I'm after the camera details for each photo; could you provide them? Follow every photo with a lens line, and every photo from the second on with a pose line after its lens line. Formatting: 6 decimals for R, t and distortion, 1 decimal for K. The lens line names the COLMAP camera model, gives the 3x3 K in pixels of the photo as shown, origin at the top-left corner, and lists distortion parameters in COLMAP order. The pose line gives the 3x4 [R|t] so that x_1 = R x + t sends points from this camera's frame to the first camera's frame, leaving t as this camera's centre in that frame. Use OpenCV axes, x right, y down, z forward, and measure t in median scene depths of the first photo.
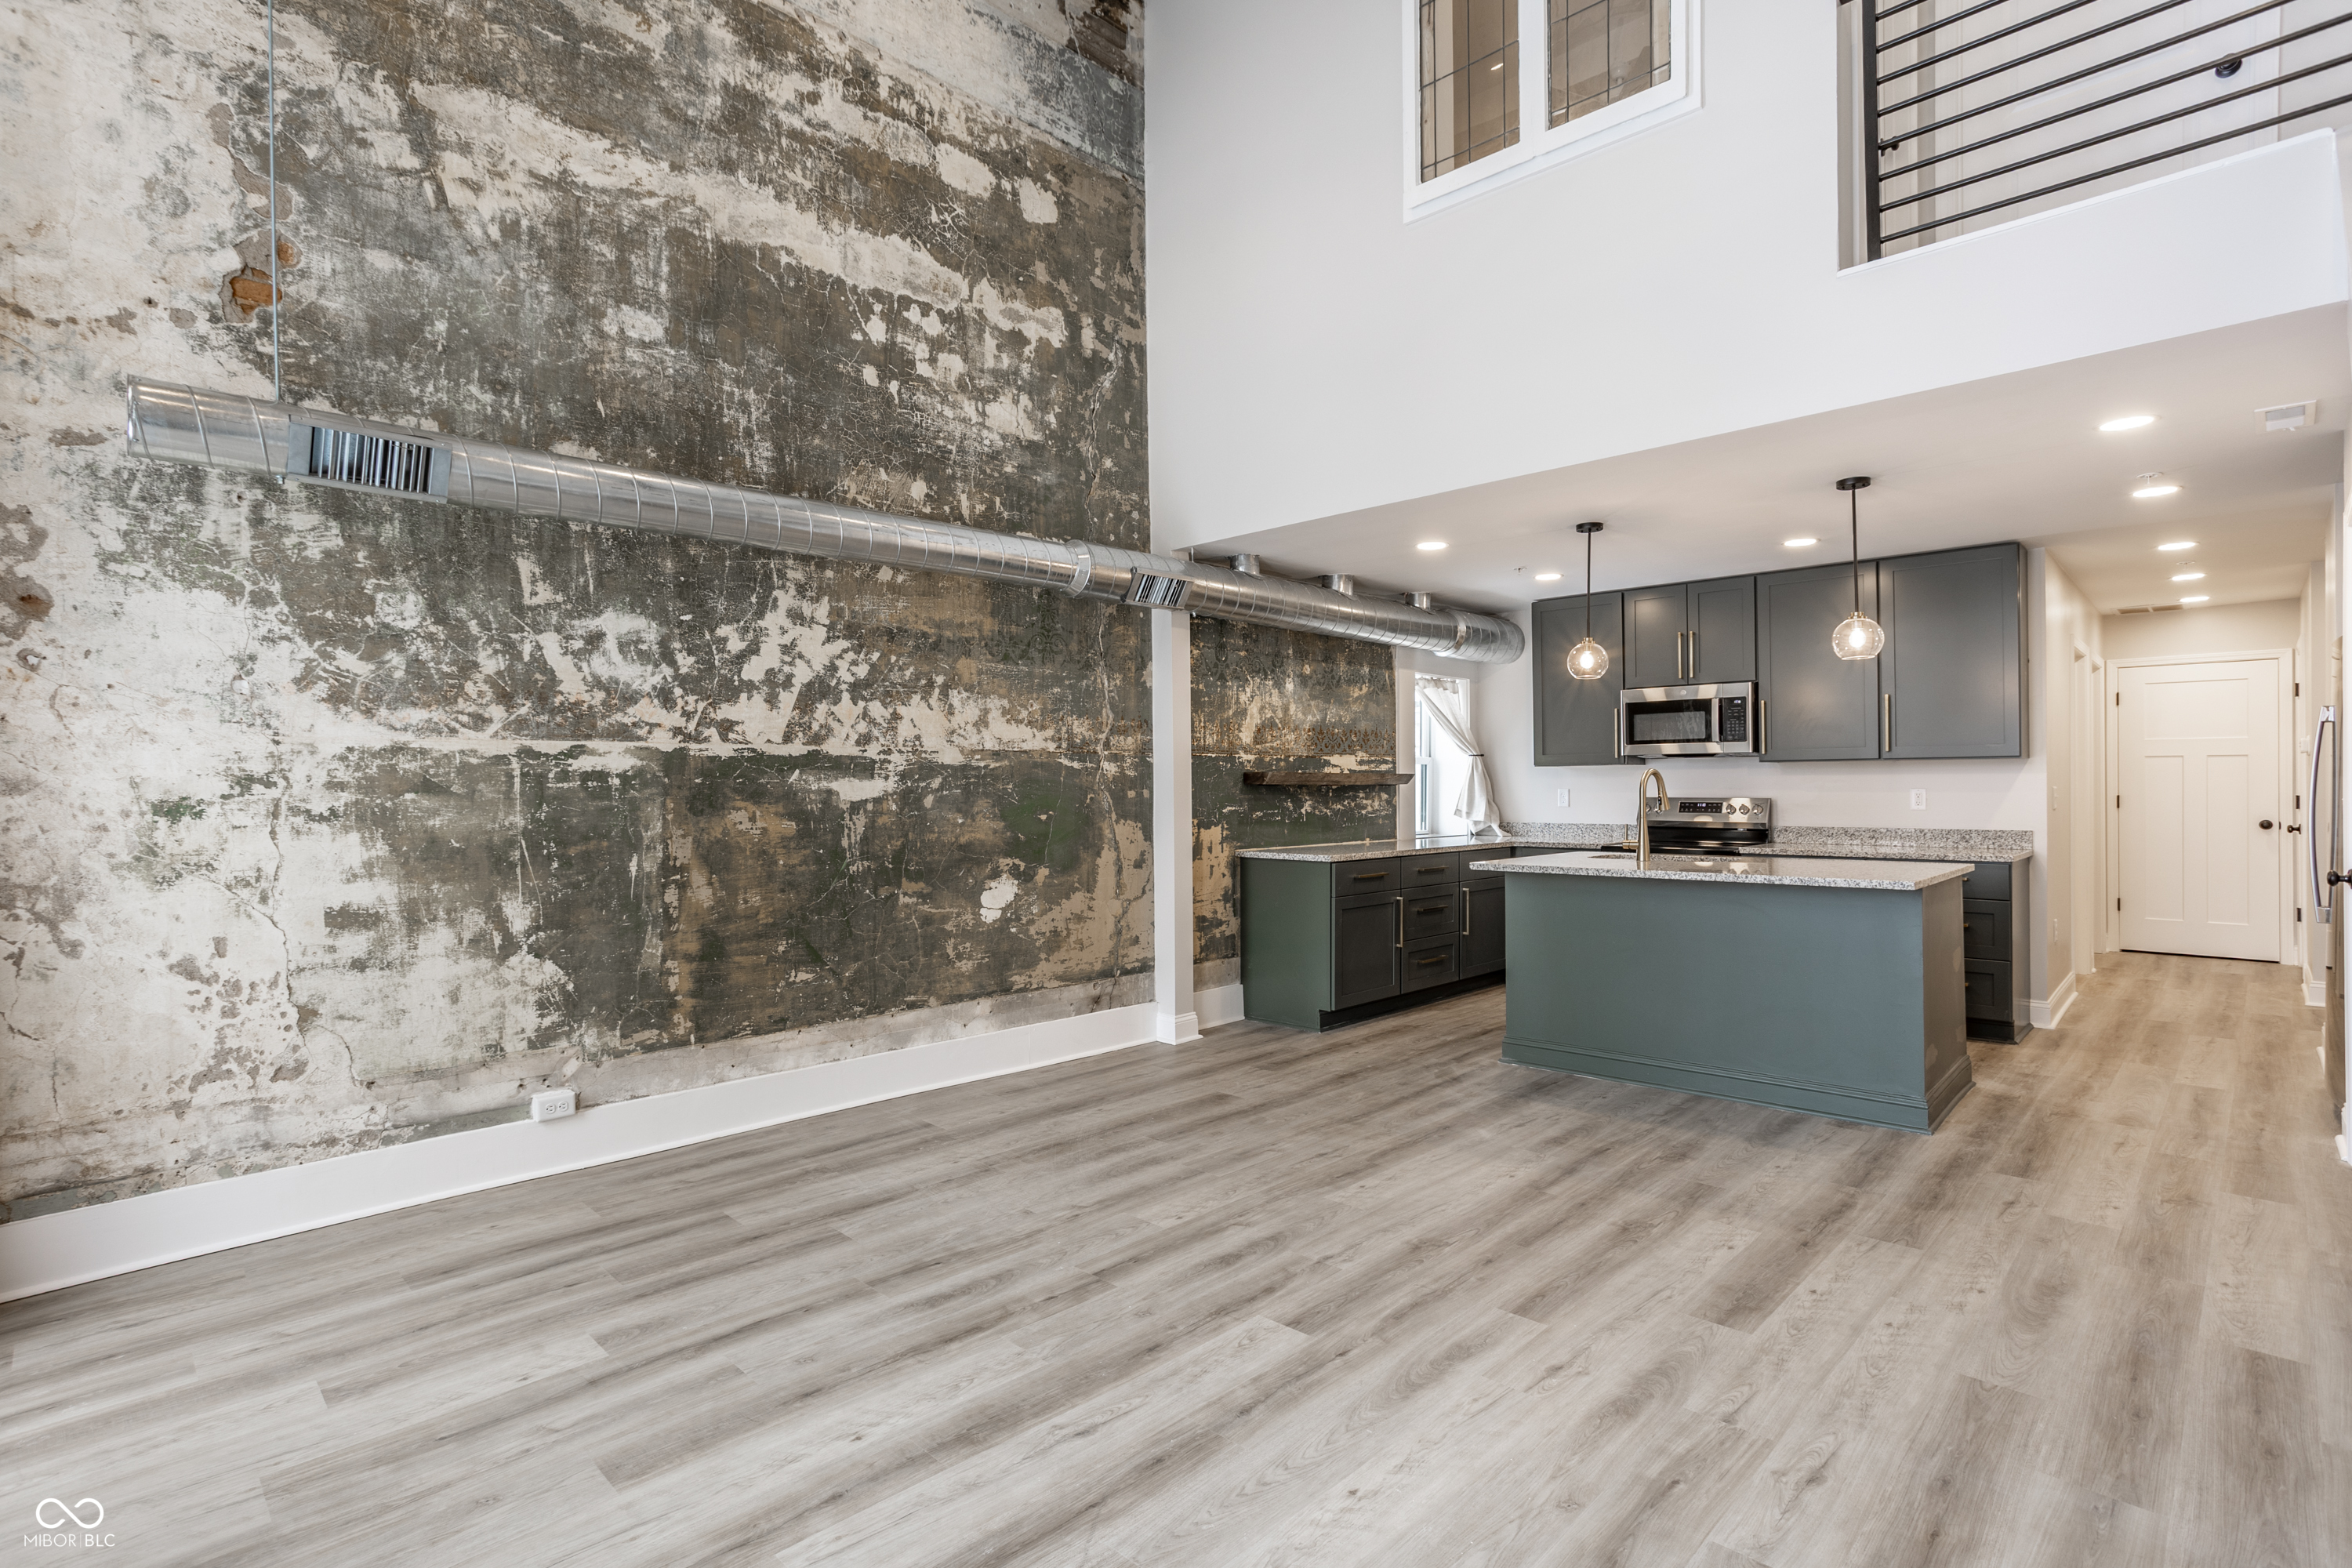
lens RADIAL K [[1130.3, 0, 1176.0], [0, 1130.3, 784.0], [0, 0, 1]] dist [-0.060920, 0.040886]
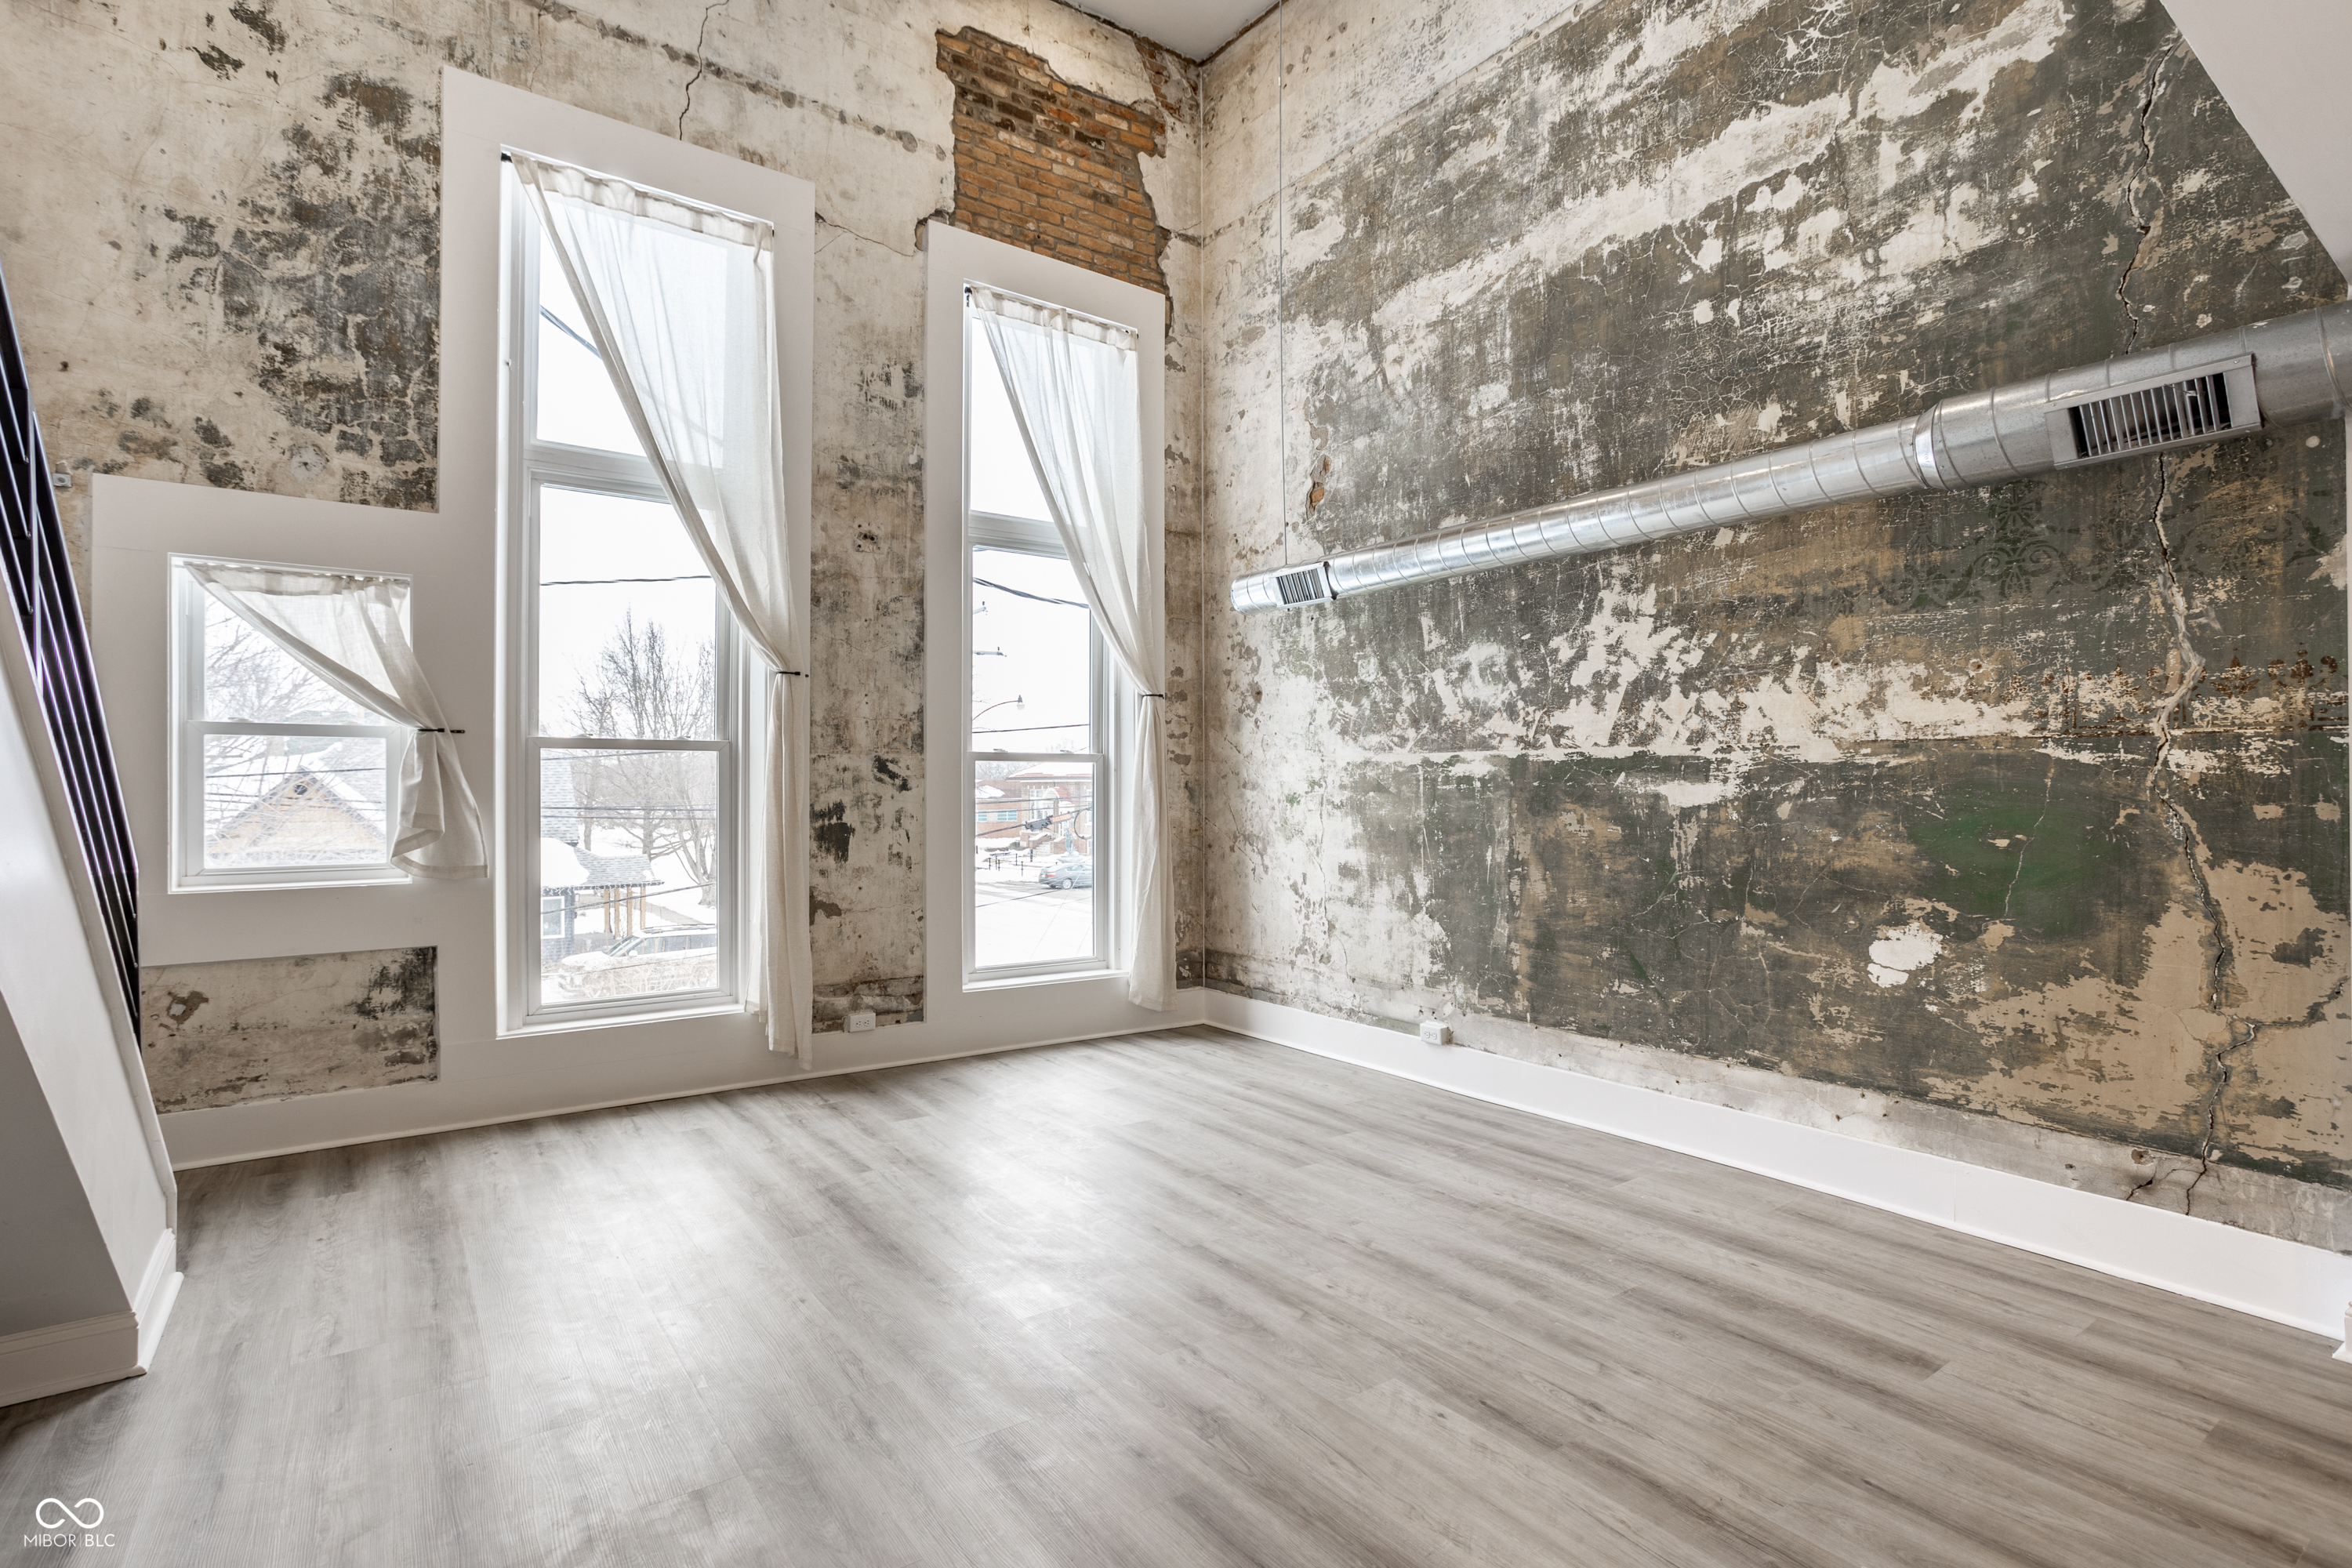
lens RADIAL K [[1134.5, 0, 1164.1], [0, 1134.5, 778.5], [0, 0, 1]] dist [-0.049351, 0.030707]
pose [[-0.163493, 0.001527, -0.986543, 0.659310], [0.002619, 0.999996, 0.001114, -0.009371], [0.986541, -0.002402, -0.163496, 0.750492]]
